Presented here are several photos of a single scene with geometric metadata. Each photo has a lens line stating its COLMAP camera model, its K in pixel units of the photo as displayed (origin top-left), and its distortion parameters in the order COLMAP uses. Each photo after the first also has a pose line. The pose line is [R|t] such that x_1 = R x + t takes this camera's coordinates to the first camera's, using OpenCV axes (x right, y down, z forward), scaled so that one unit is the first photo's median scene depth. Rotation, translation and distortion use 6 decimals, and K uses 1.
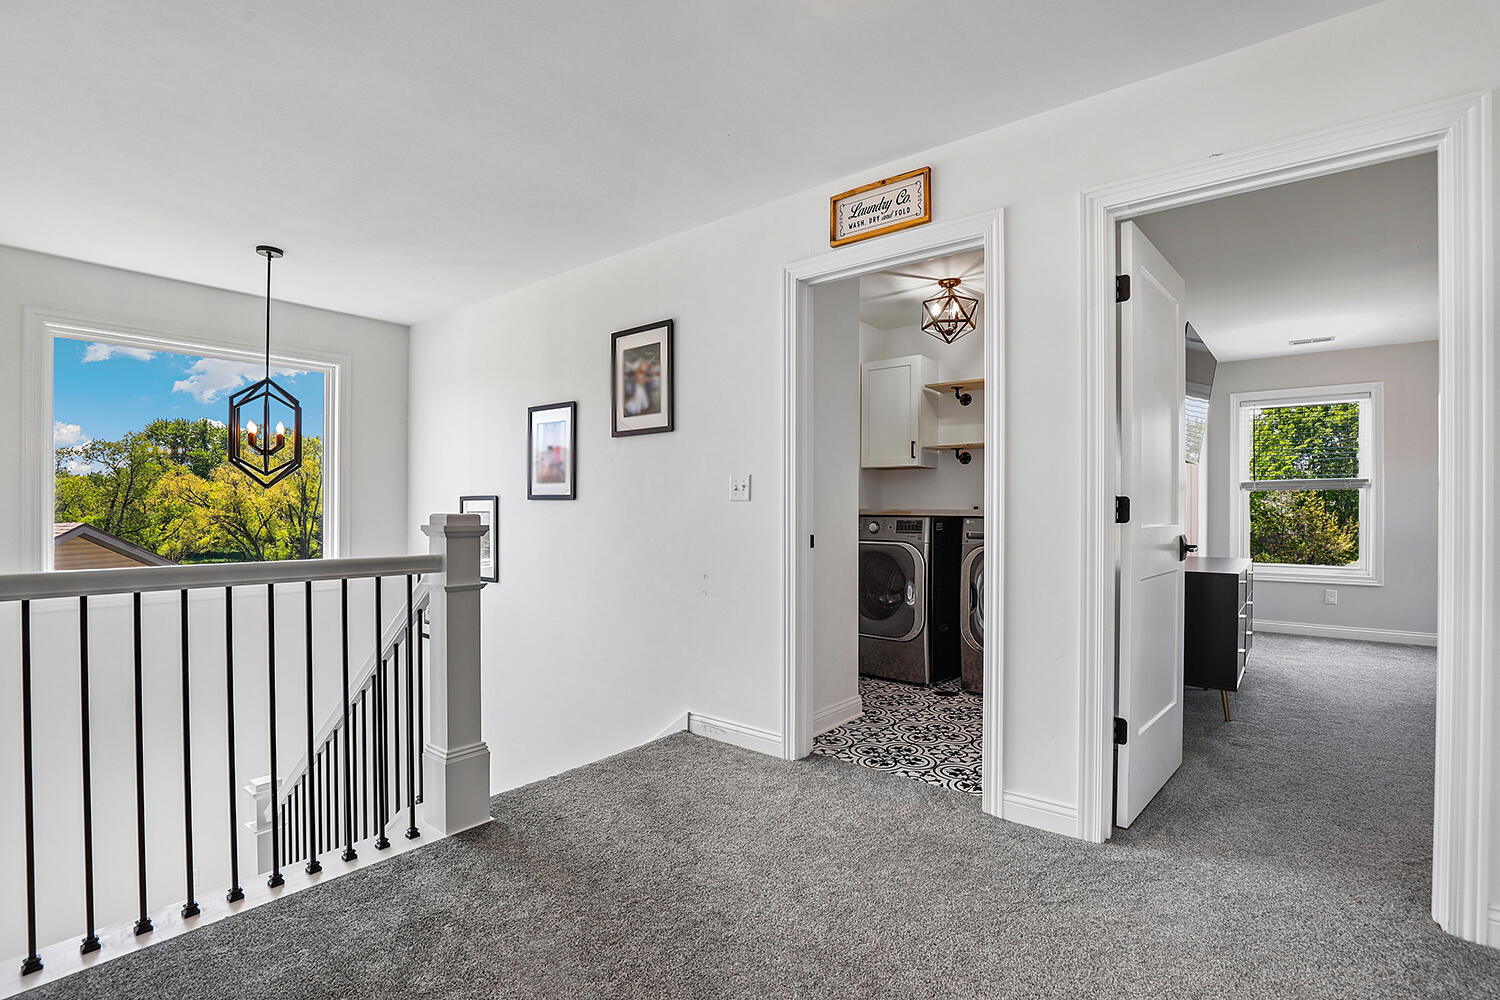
lens RADIAL K [[713.2, 0, 750.0], [0, 713.2, 500.0], [0, 0, 1]] dist [-0.034280, 0.000436]
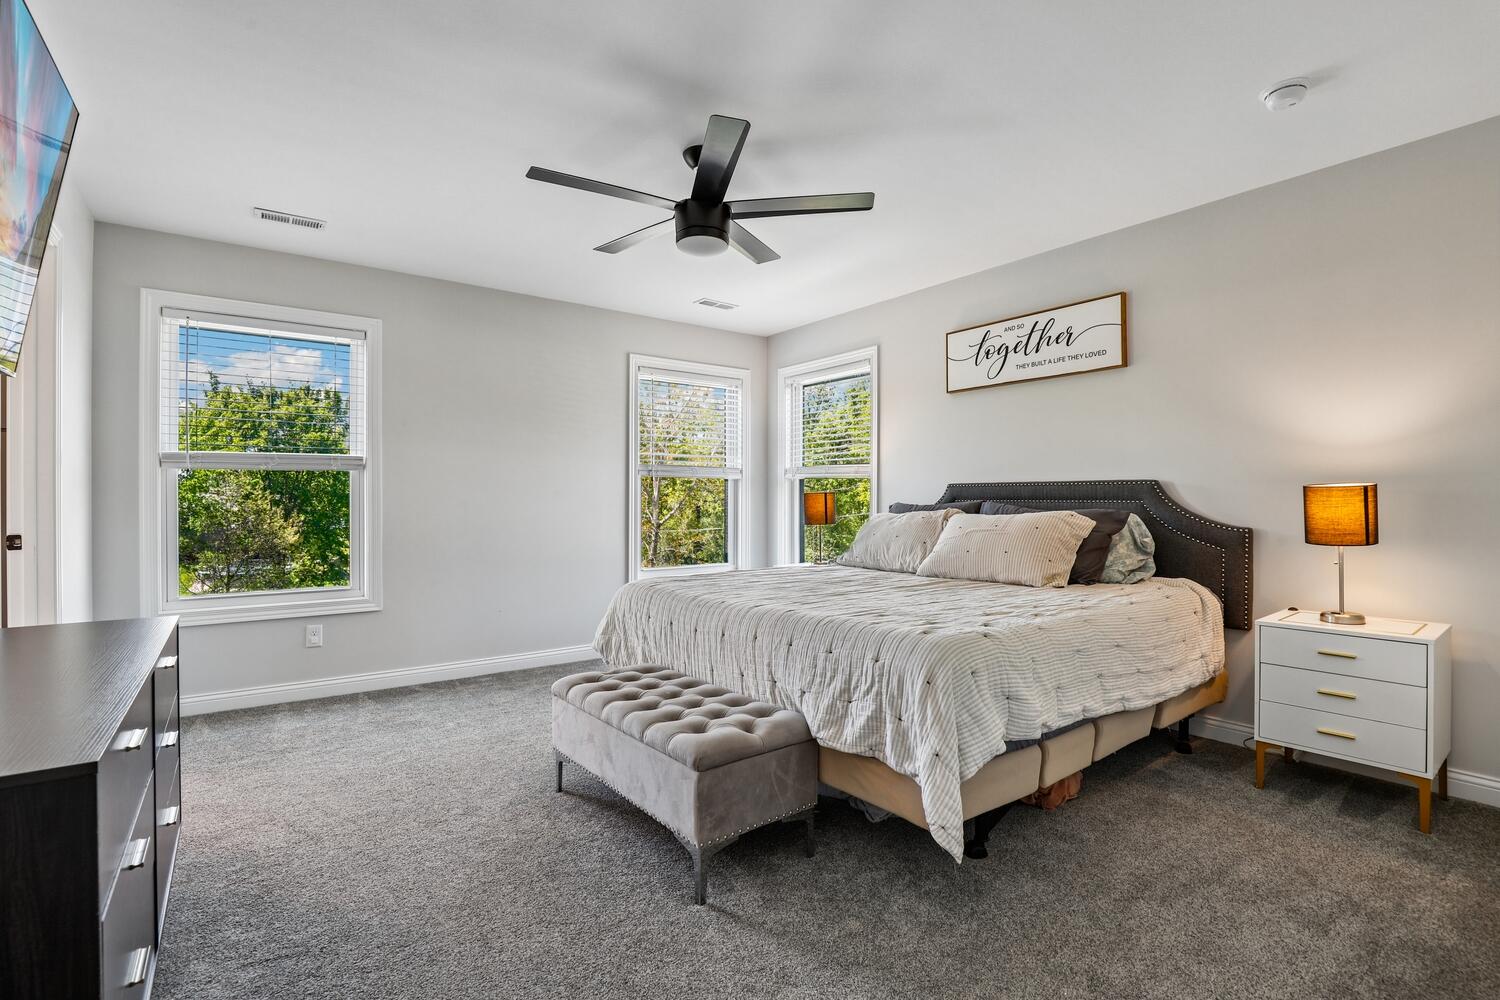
lens RADIAL K [[692.3, 0, 753.8], [0, 692.3, 507.7], [0, 0, 1]] dist [-0.029155, -0.000173]
pose [[0.256390, -0.014846, 0.966459, 0.084407], [-0.004161, 0.999856, 0.016463, 0.001777], [-0.966564, -0.008242, 0.256291, 0.114536]]
